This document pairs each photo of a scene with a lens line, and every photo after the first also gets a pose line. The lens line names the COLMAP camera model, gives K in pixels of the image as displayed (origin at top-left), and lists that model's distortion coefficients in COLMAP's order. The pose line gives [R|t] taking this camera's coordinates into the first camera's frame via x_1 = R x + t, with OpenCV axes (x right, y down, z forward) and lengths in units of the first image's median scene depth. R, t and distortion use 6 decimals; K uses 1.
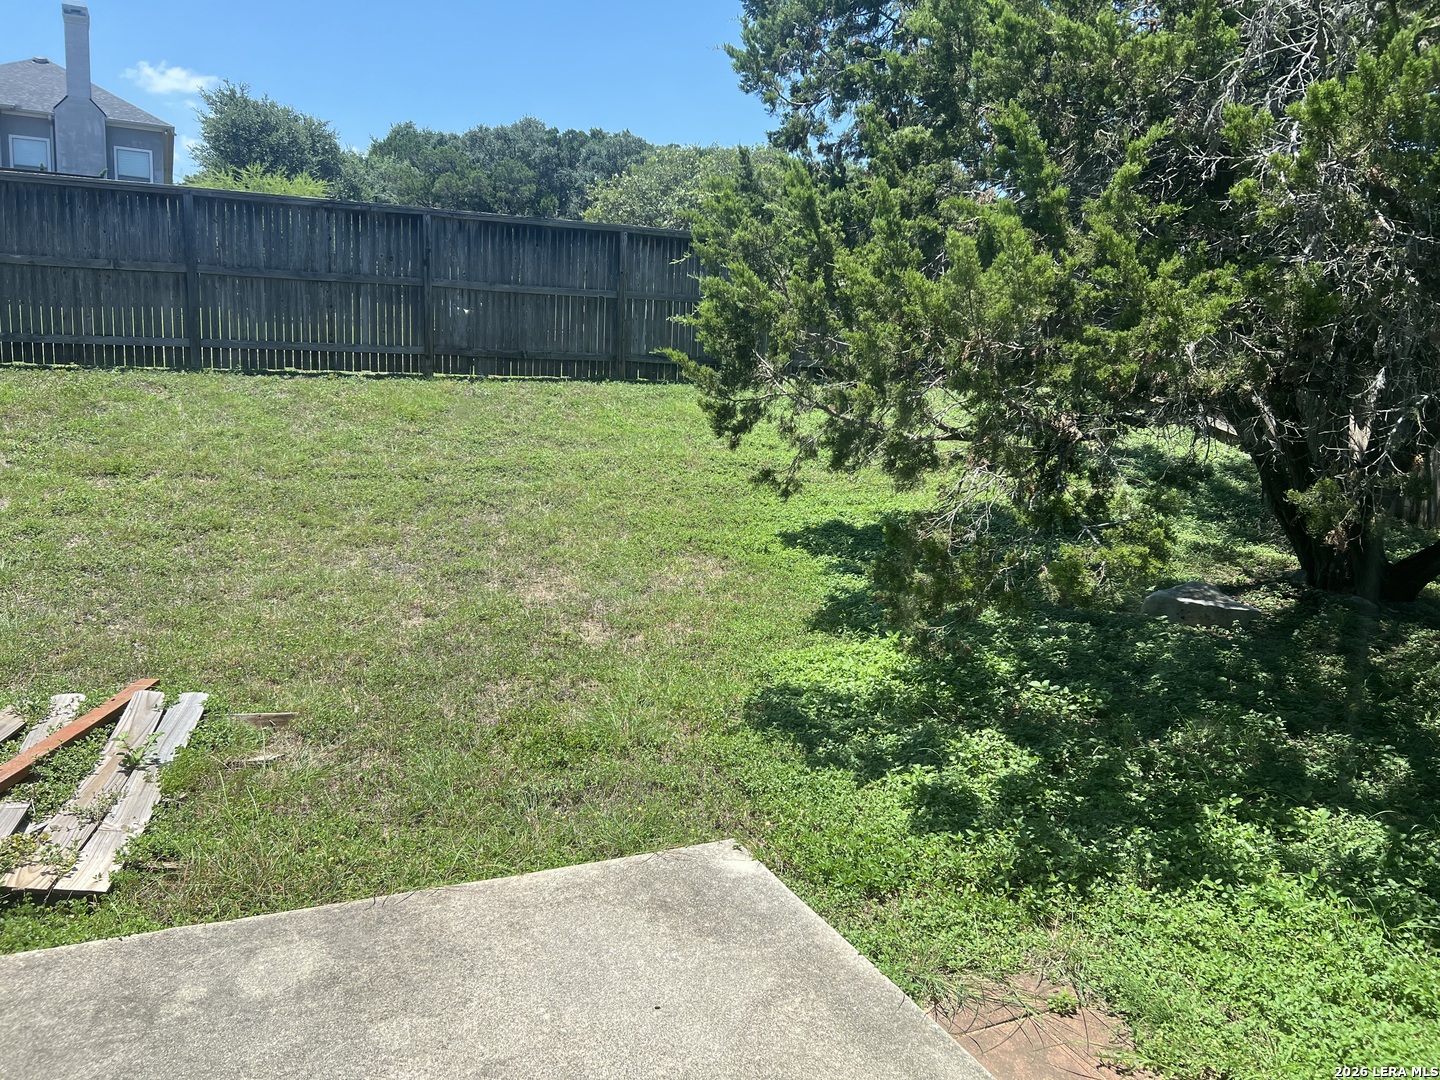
lens RADIAL K [[1102.3, 0, 716.7], [0, 1102.3, 554.4], [0, 0, 1]] dist [0.089306, -0.016387]
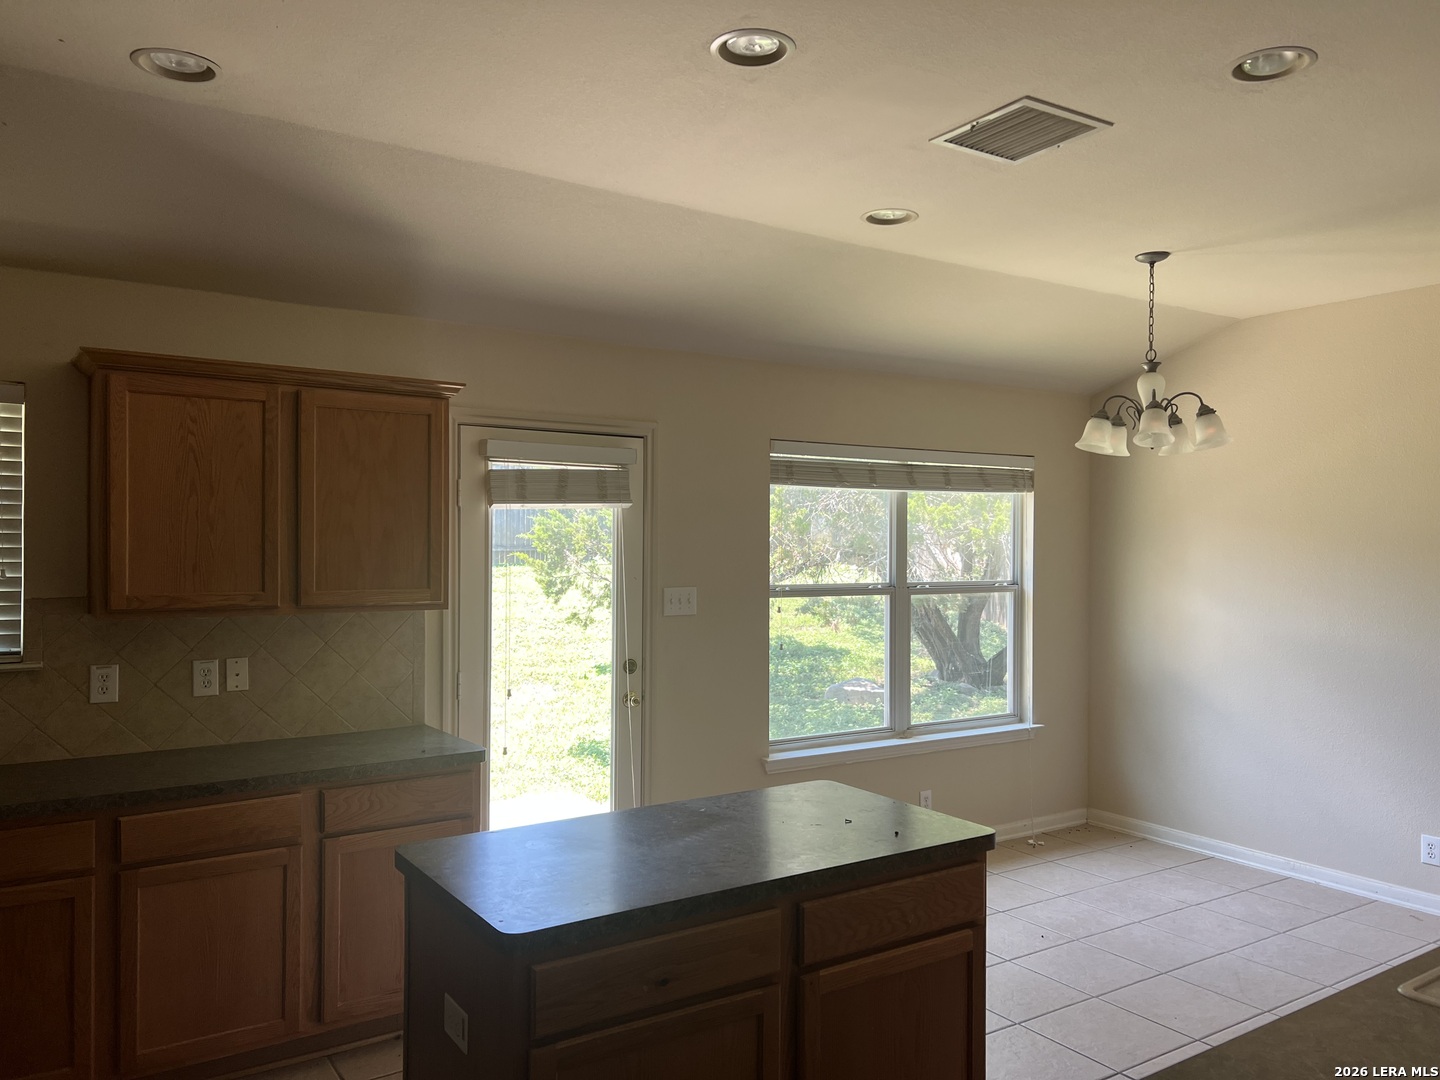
lens RADIAL K [[1102.3, 0, 722.1], [0, 1102.3, 537.9], [0, 0, 1]] dist [0.089306, -0.016387]
pose [[0.986704, -0.042992, 0.156738, 0.004246], [0.068669, 0.984351, -0.162287, 0.112270], [-0.147308, 0.170892, 0.974216, -0.834814]]
